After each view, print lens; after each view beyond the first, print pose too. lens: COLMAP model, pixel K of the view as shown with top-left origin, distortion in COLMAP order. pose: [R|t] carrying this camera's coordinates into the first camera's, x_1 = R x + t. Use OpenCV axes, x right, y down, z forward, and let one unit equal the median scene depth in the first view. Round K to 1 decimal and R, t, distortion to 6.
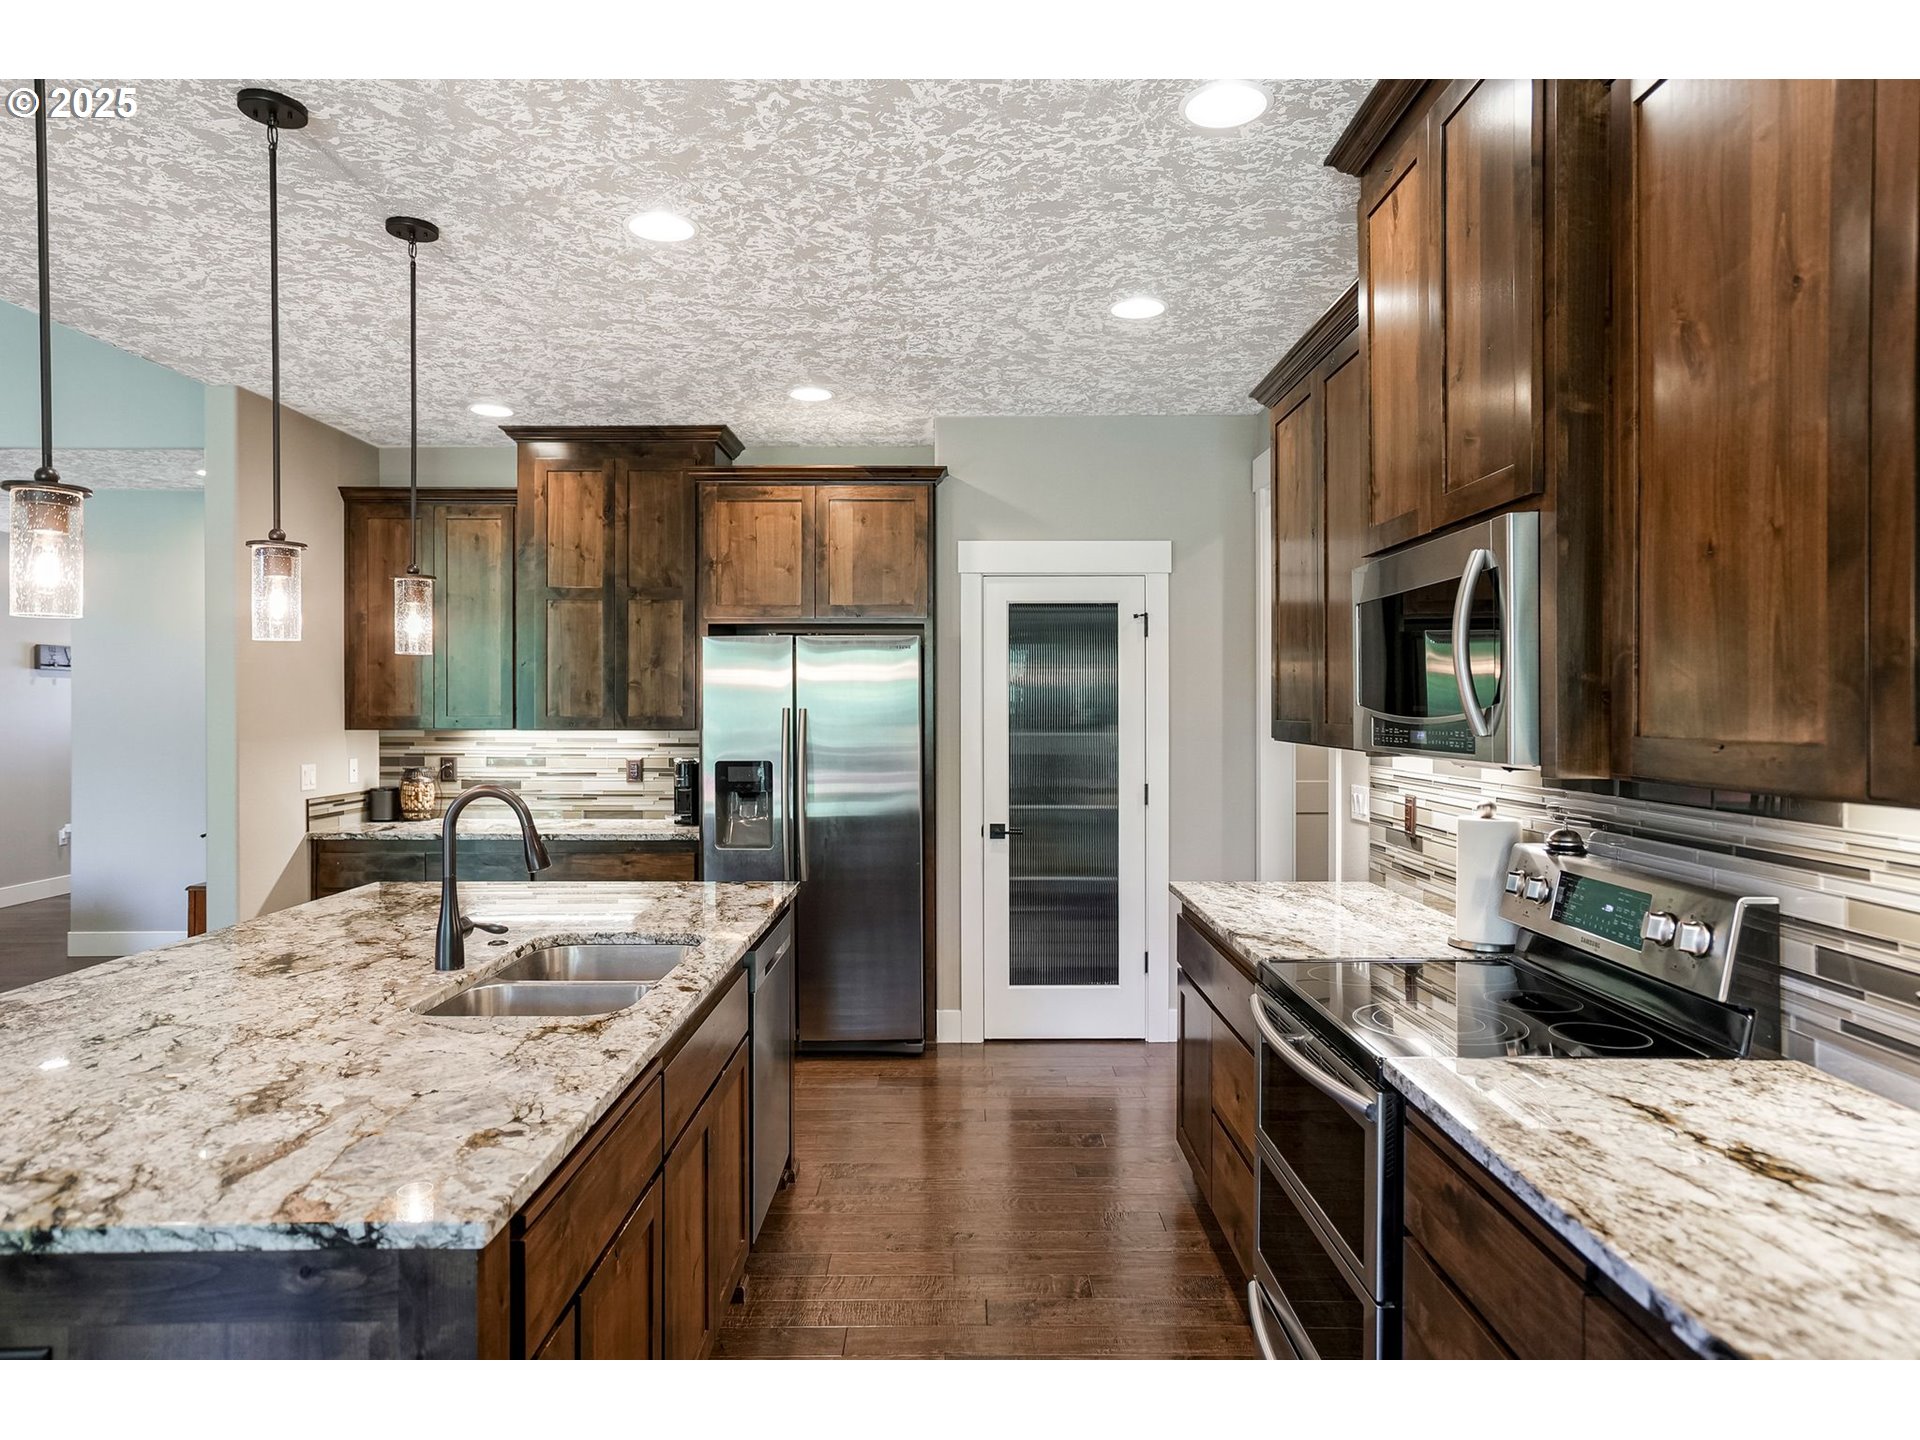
lens RADIAL K [[1160.0, 0, 942.5], [0, 1160.0, 710.3], [0, 0, 1]] dist [0.000976, 0.014668]
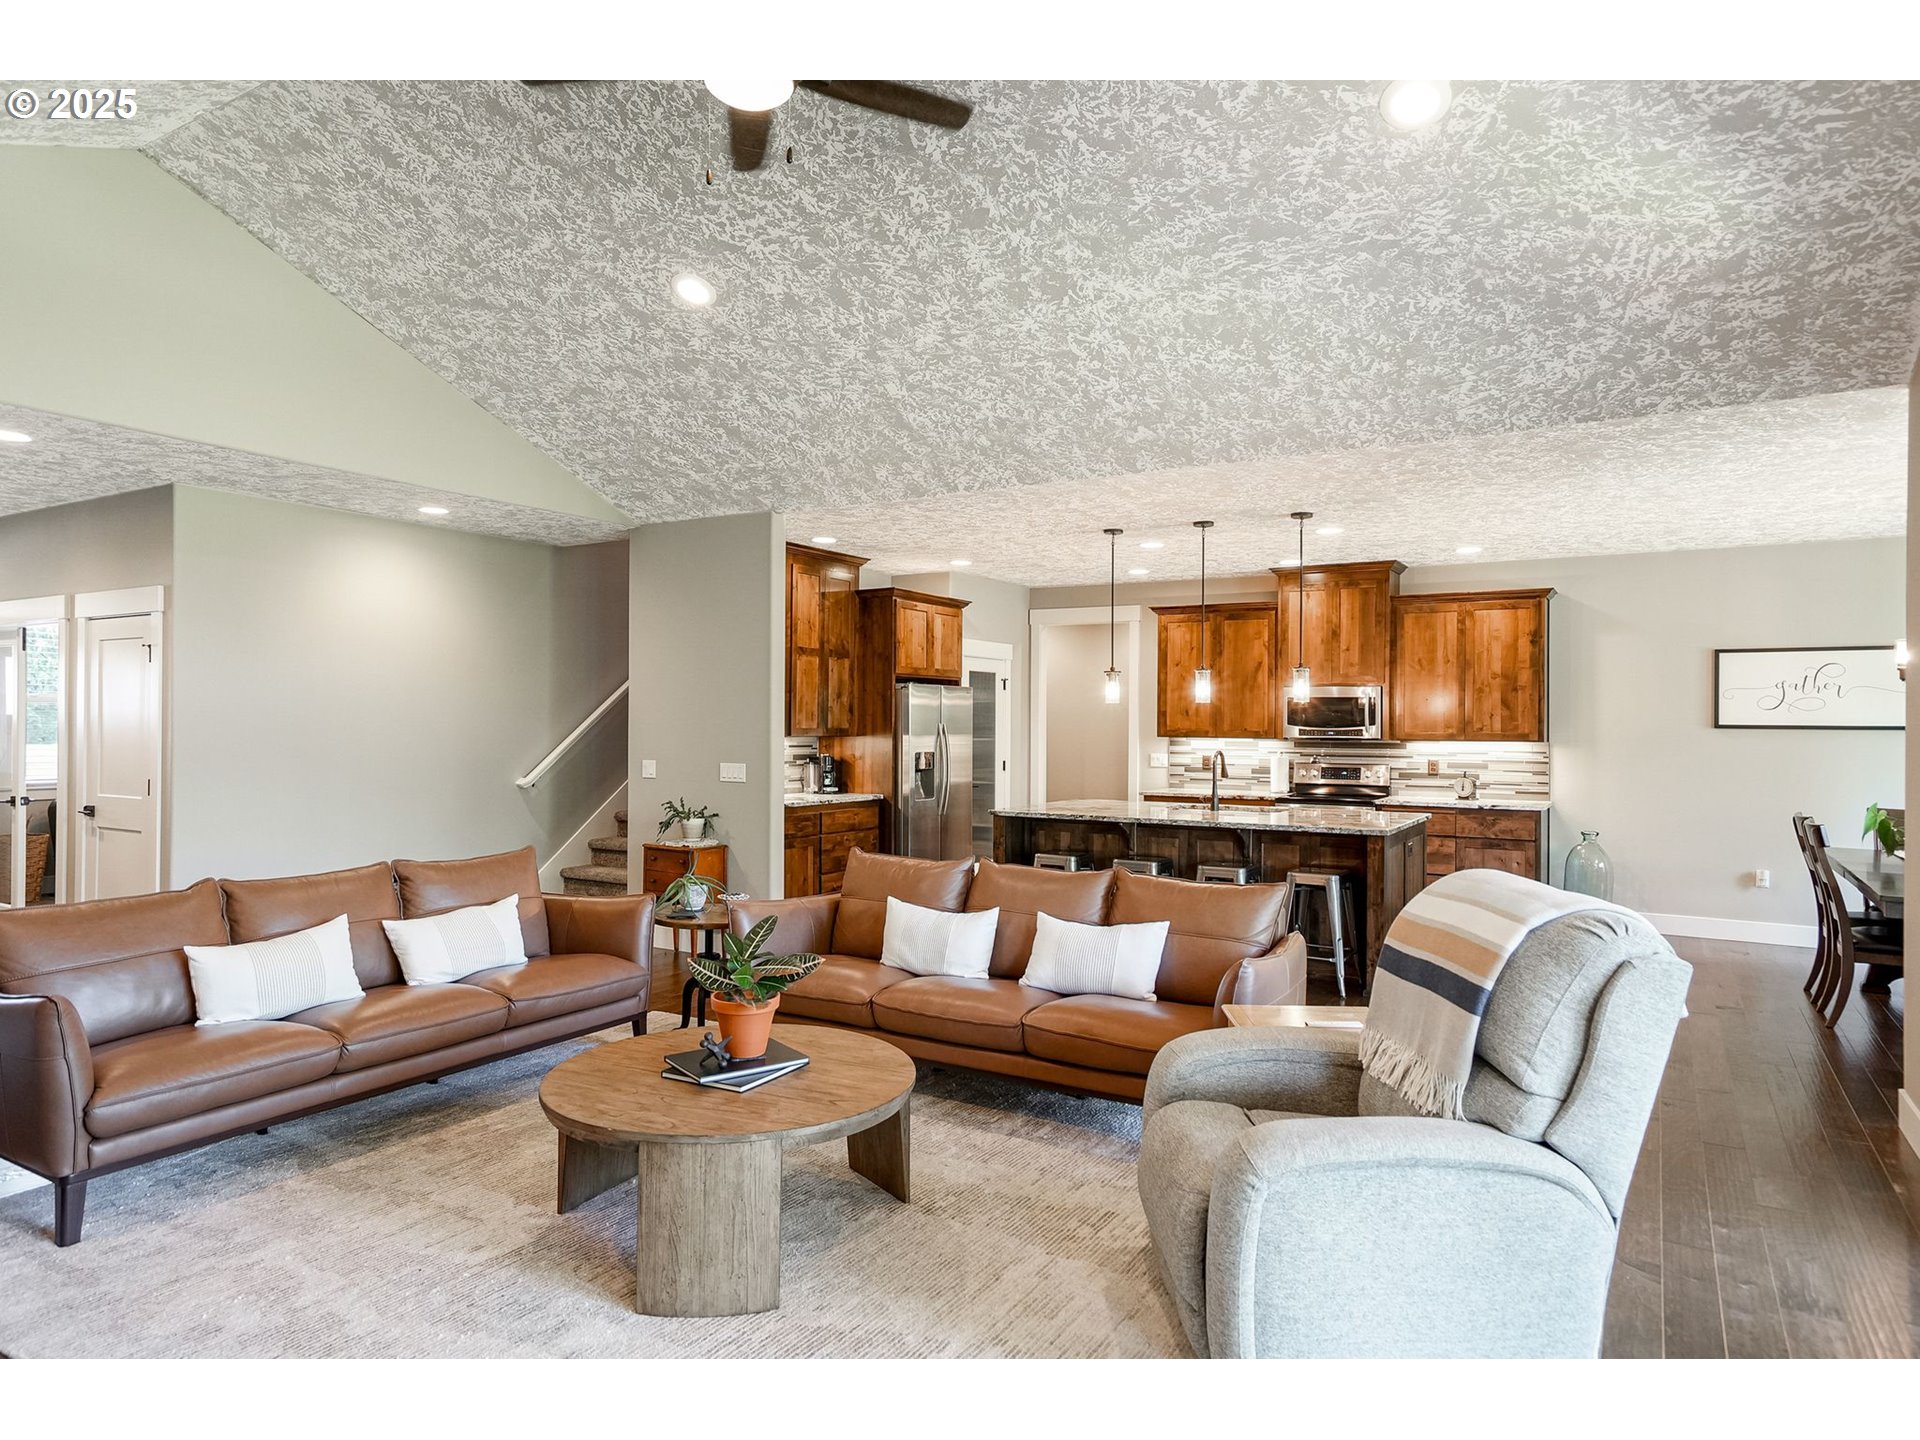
lens RADIAL K [[1160.0, 0, 959.5], [0, 1160.0, 719.5], [0, 0, 1]] dist [0.000976, 0.014668]
pose [[0.507681, 0.006522, 0.861521, -1.679257], [-0.003364, 0.999979, -0.005588, 0.000962], [-0.861539, -0.000061, 0.507692, 0.022433]]
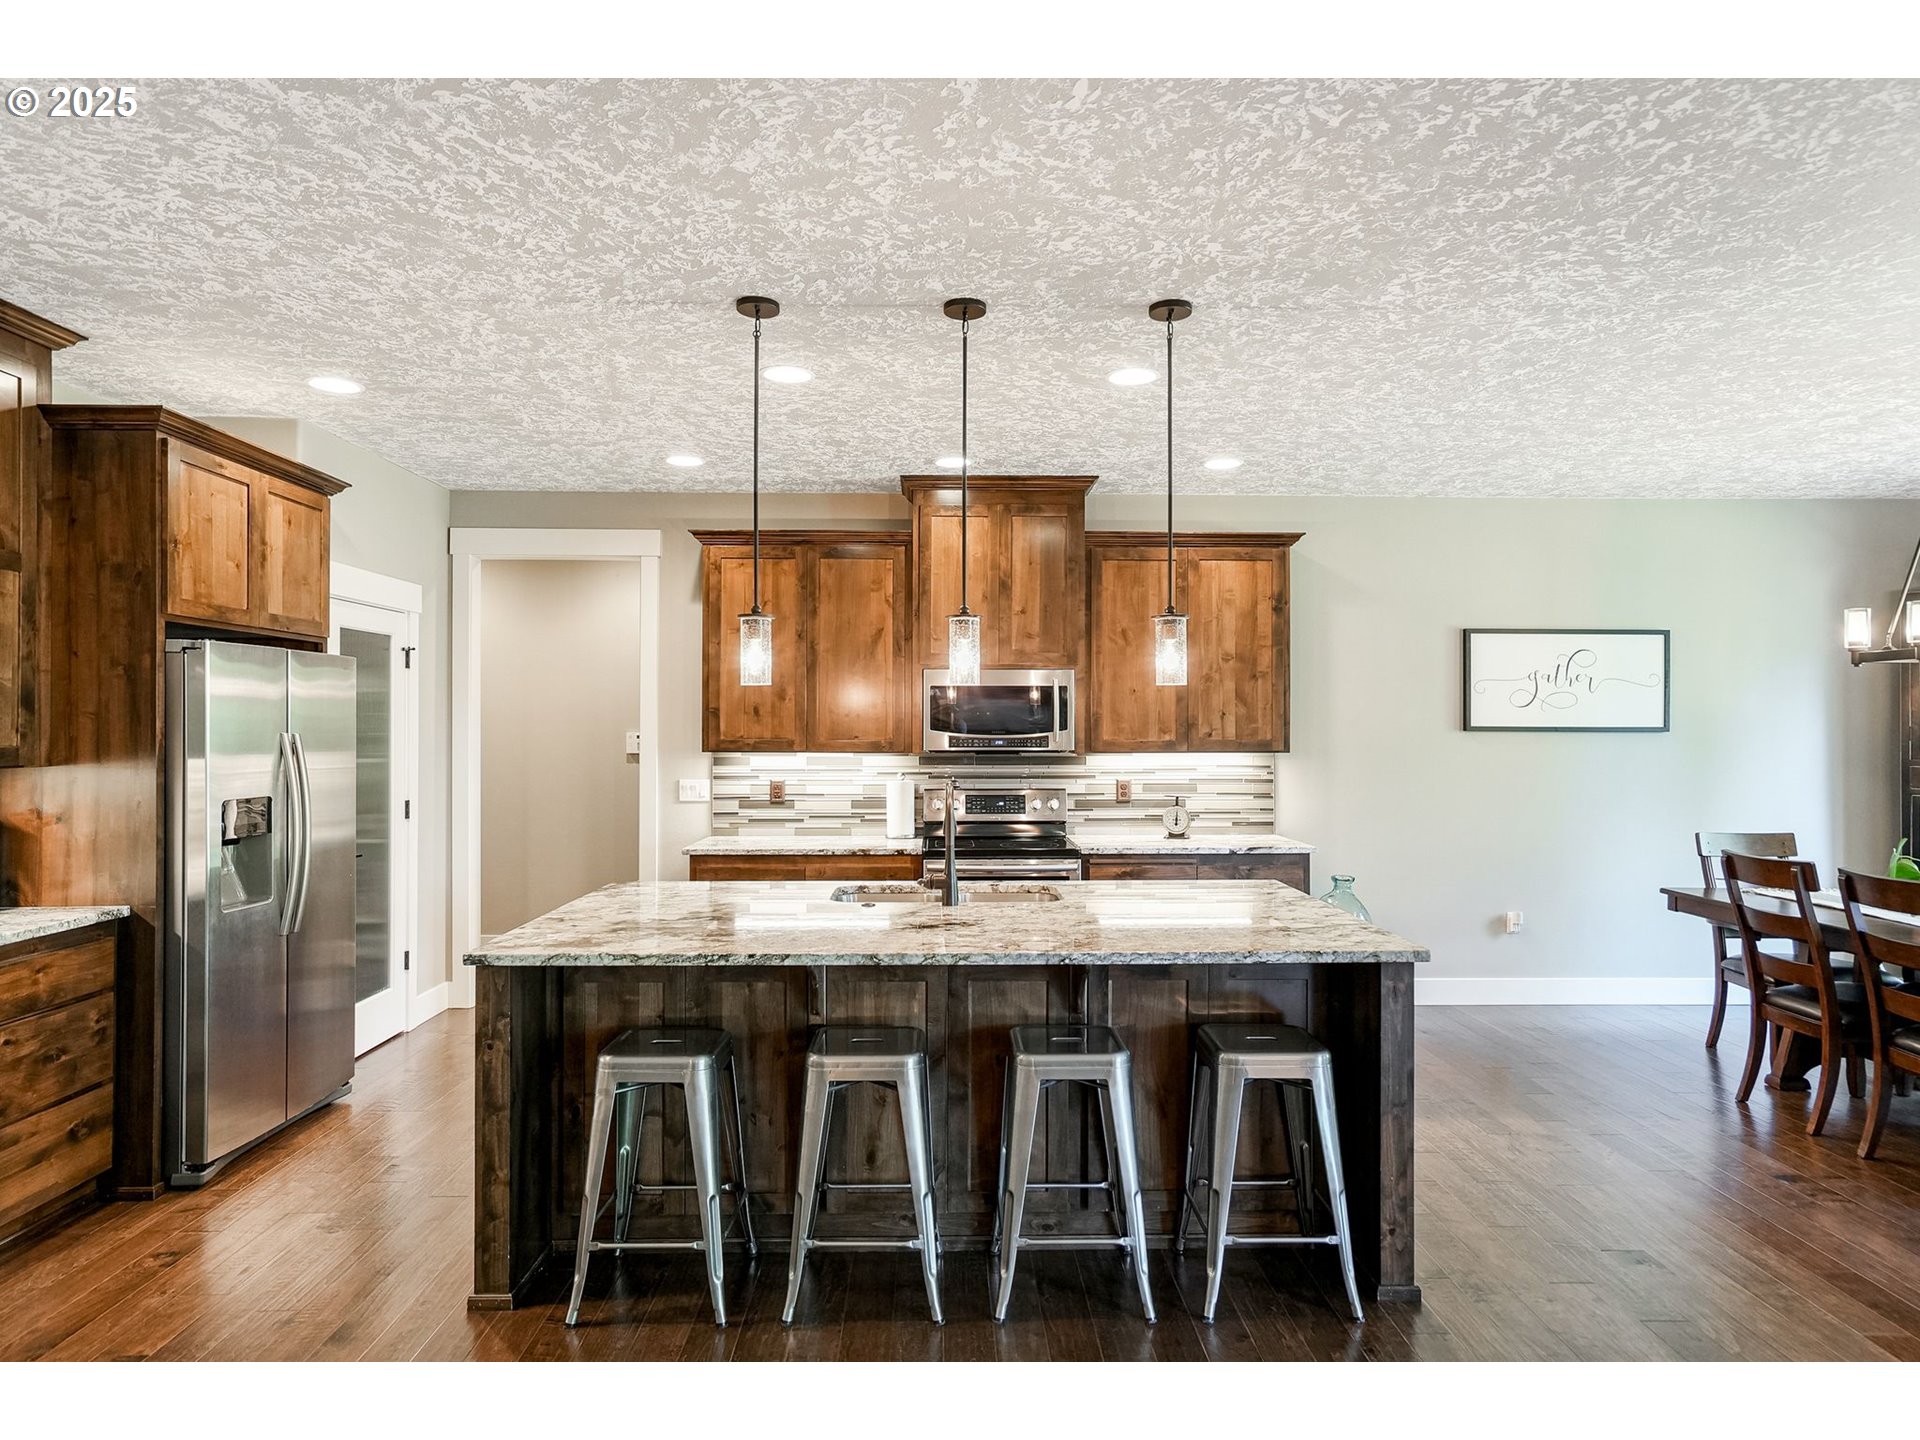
lens RADIAL K [[1160.0, 0, 964.4], [0, 1160.0, 722.4], [0, 0, 1]] dist [0.000976, 0.014668]
pose [[-0.026930, 0.005663, 0.999621, -0.970447], [0.003331, 0.999979, -0.005575, -0.003733], [-0.999632, 0.003179, -0.026949, 0.508866]]
